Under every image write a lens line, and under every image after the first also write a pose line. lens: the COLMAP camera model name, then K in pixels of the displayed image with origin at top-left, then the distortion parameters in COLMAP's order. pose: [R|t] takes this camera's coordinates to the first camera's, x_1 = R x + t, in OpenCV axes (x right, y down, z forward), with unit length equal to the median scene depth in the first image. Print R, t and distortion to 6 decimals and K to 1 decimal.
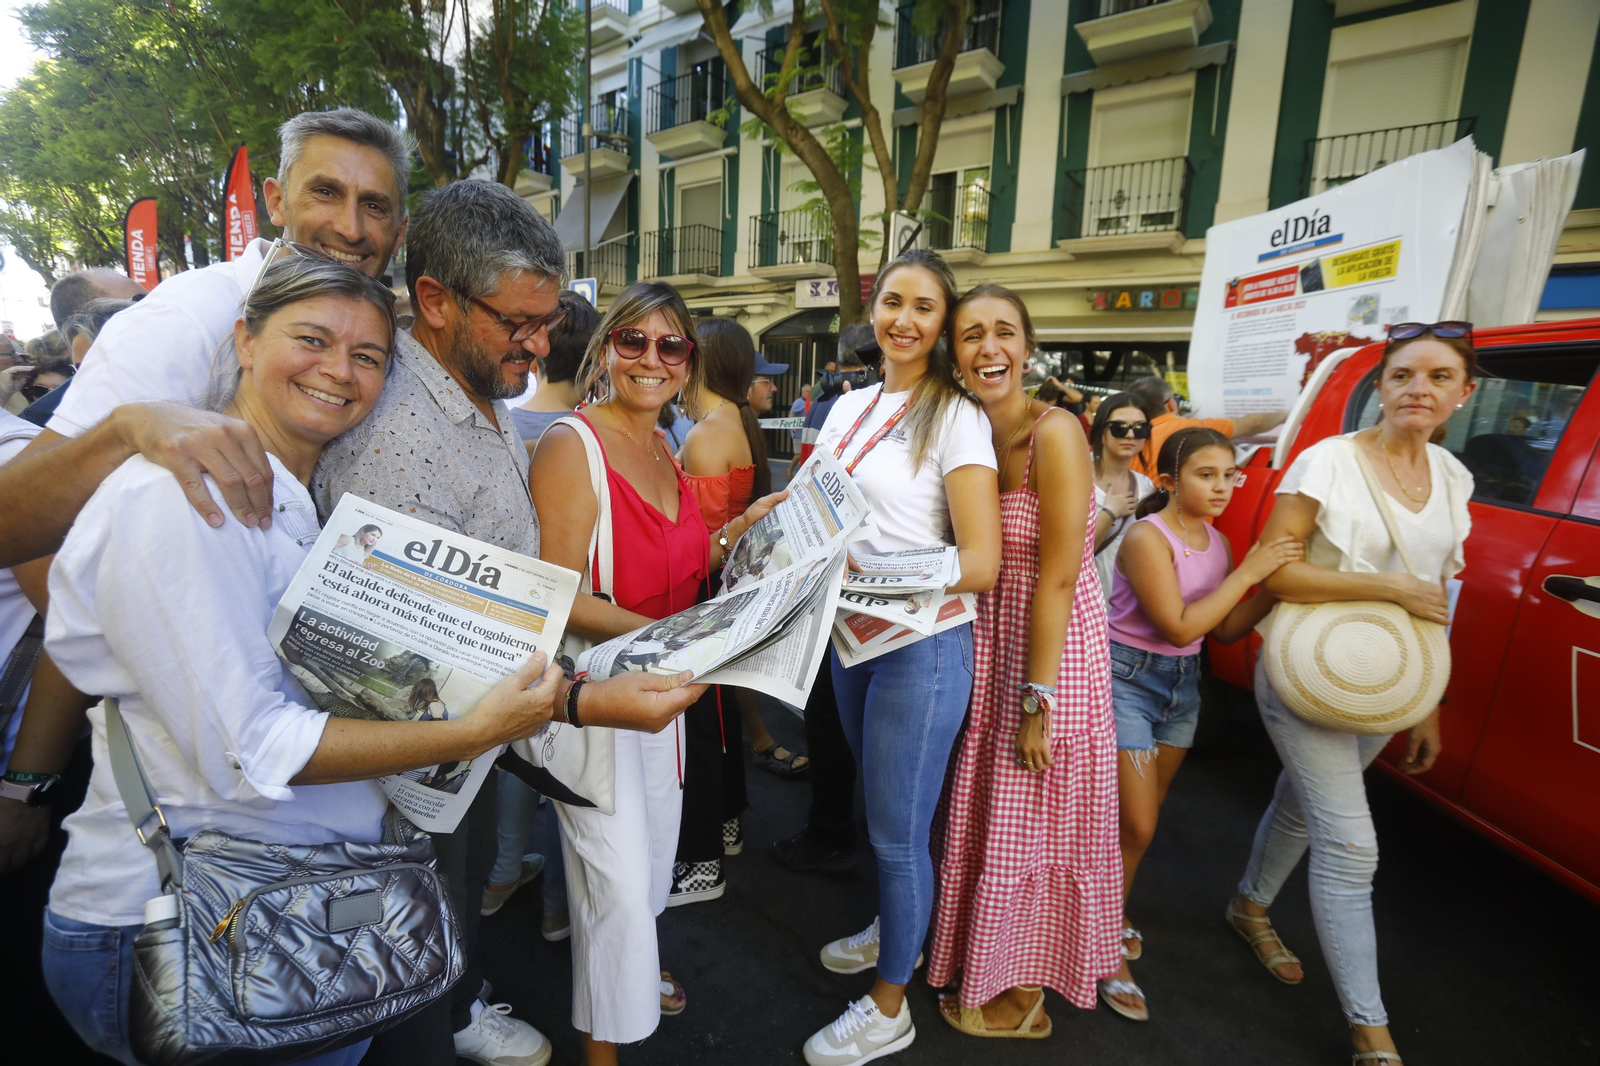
lens RADIAL K [[729.5, 0, 790.6], [0, 729.5, 536.7], [0, 0, 1]] dist [-0.064639, 0.021364]
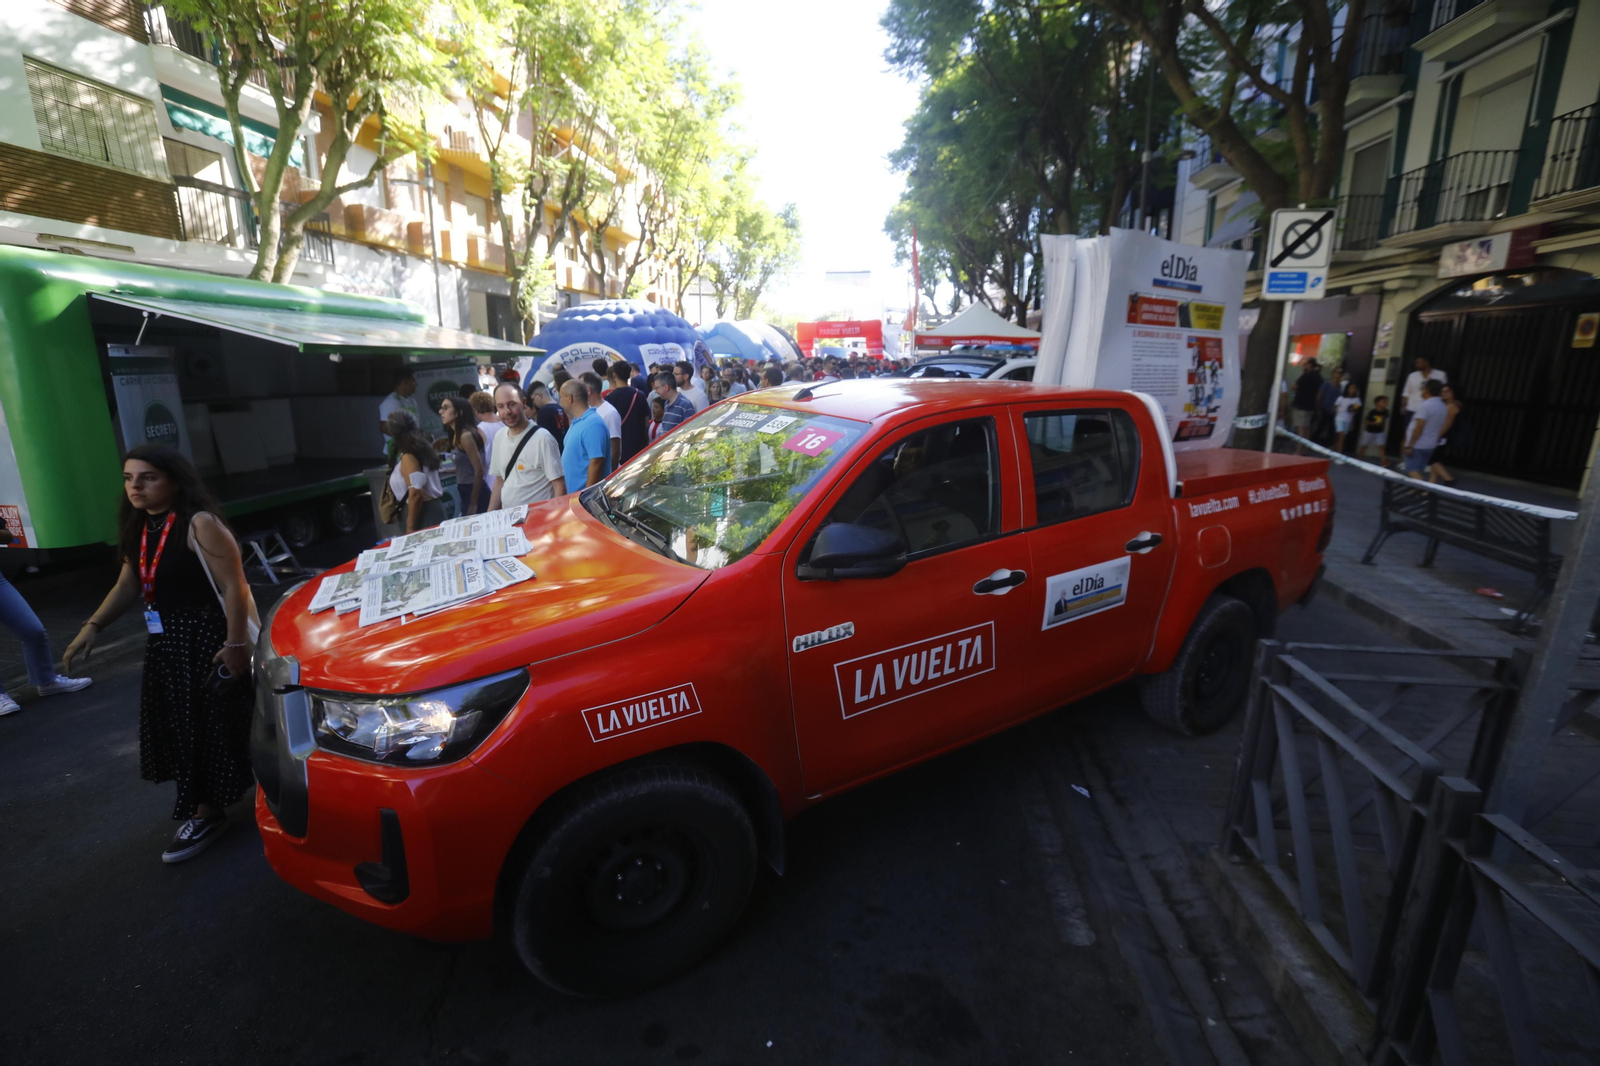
lens RADIAL K [[731.5, 0, 790.7], [0, 731.5, 535.4], [0, 0, 1]] dist [-0.066532, 0.023672]
pose [[0.492812, 0.167232, -0.853914, 0.527889], [-0.141098, 0.983728, 0.111224, -0.012865], [0.858620, 0.065673, 0.508389, -0.043024]]
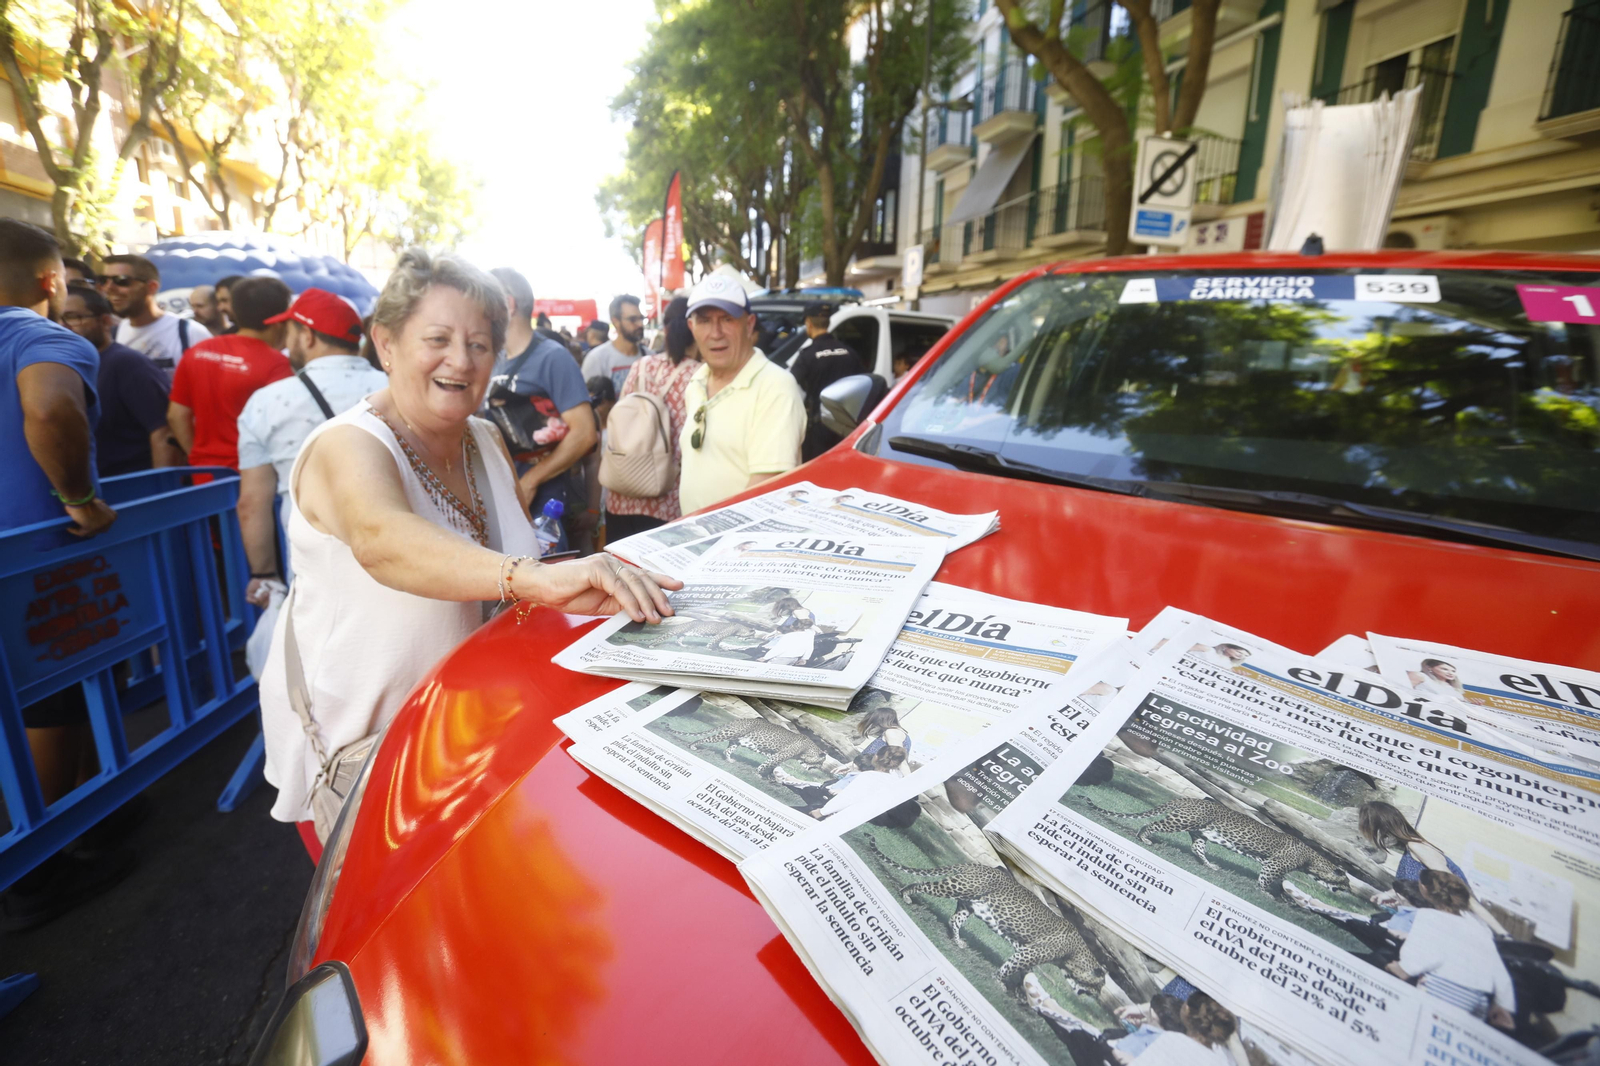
lens RADIAL K [[729.5, 0, 790.6], [0, 729.5, 536.7], [0, 0, 1]] dist [-0.064639, 0.021364]
pose [[0.787215, 0.131903, -0.602407, 0.276725], [-0.108262, 0.991246, 0.075568, 0.001988], [0.607101, 0.005729, 0.794604, 0.054847]]
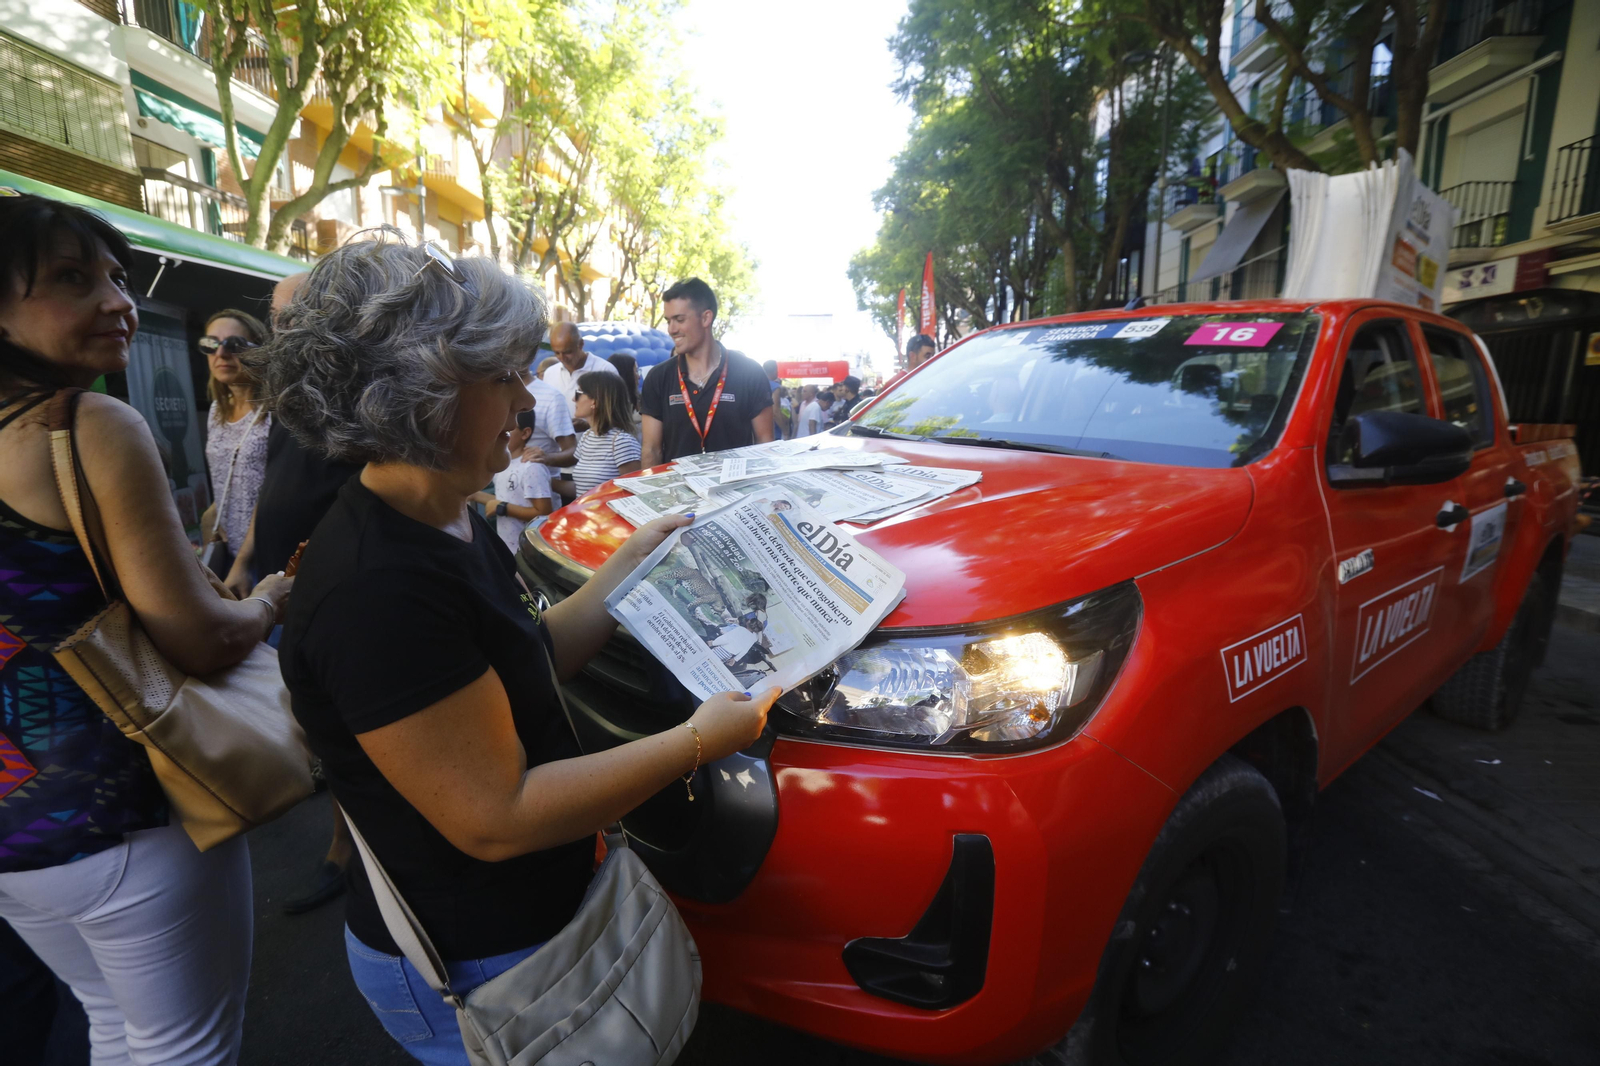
lens RADIAL K [[730.1, 0, 791.1], [0, 730.1, 534.6], [0, 0, 1]] dist [-0.062118, 0.020513]
pose [[0.557995, 0.107741, -0.822820, 0.405934], [-0.137811, 0.989799, 0.036150, 0.045653], [0.818321, 0.093222, 0.567151, -0.111215]]
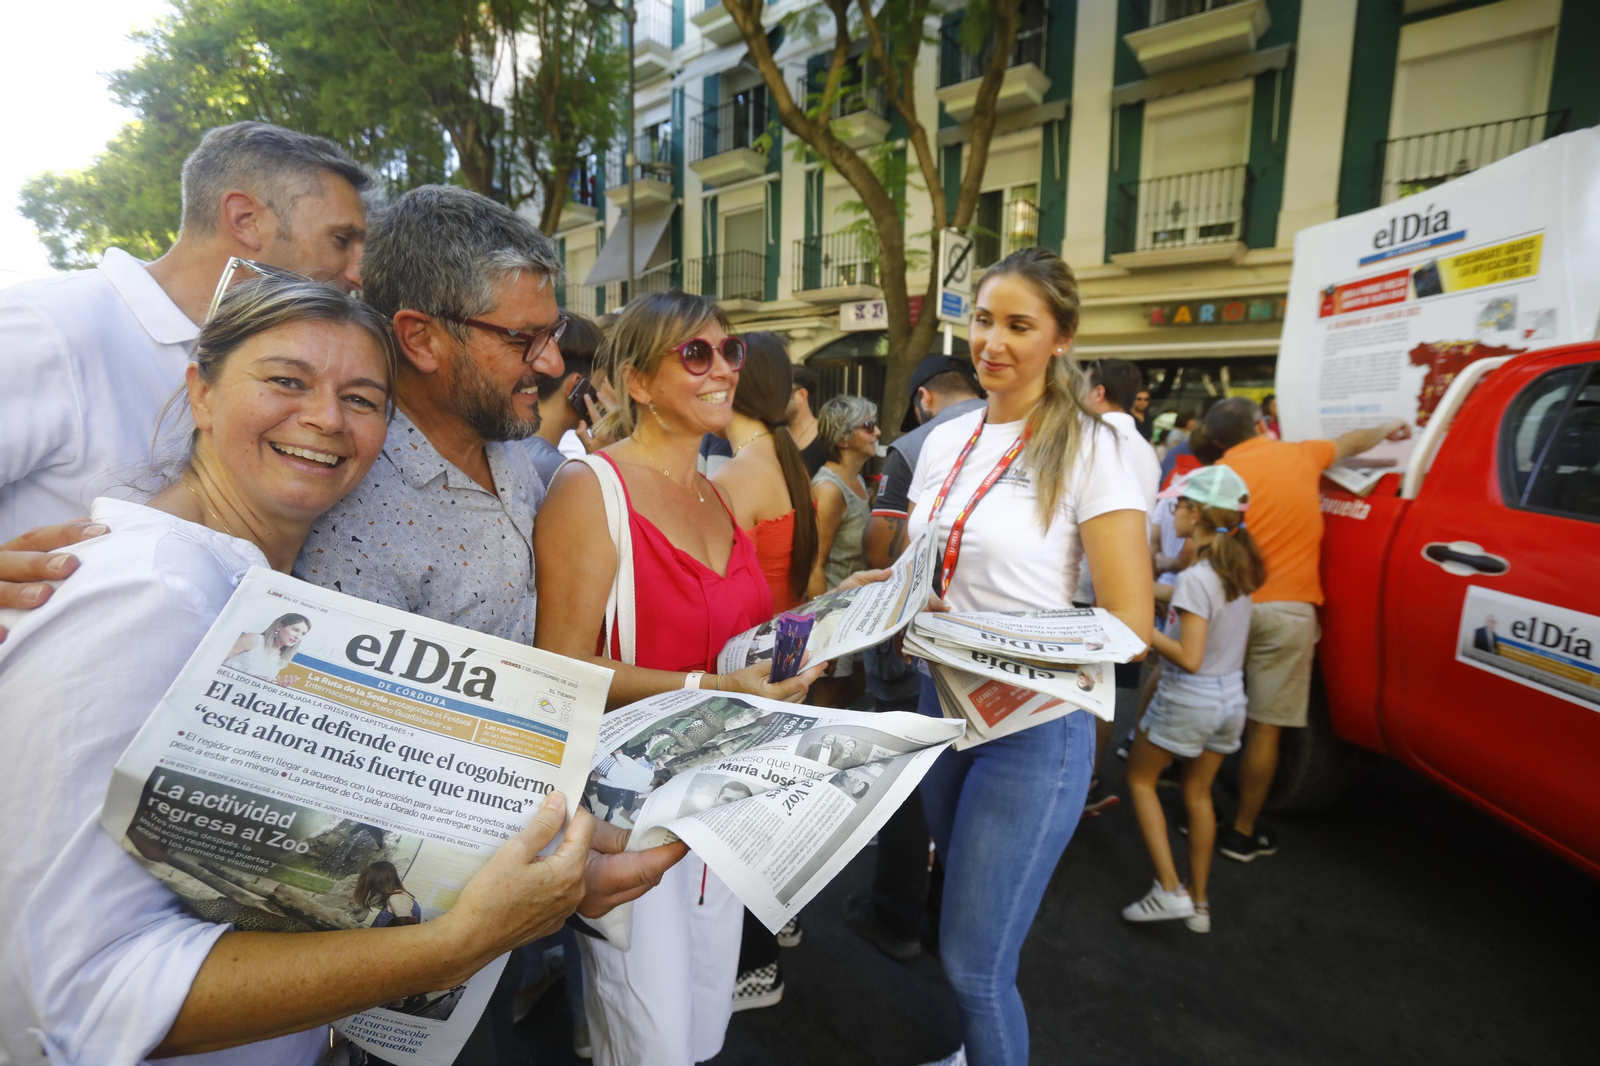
lens RADIAL K [[728.5, 0, 791.0], [0, 728.5, 539.1], [0, 0, 1]] dist [-0.069499, 0.021134]
pose [[0.998162, -0.009355, -0.059874, -0.005269], [0.007672, 0.999571, -0.028273, -0.007096], [0.060113, 0.027762, 0.997805, 0.026995]]
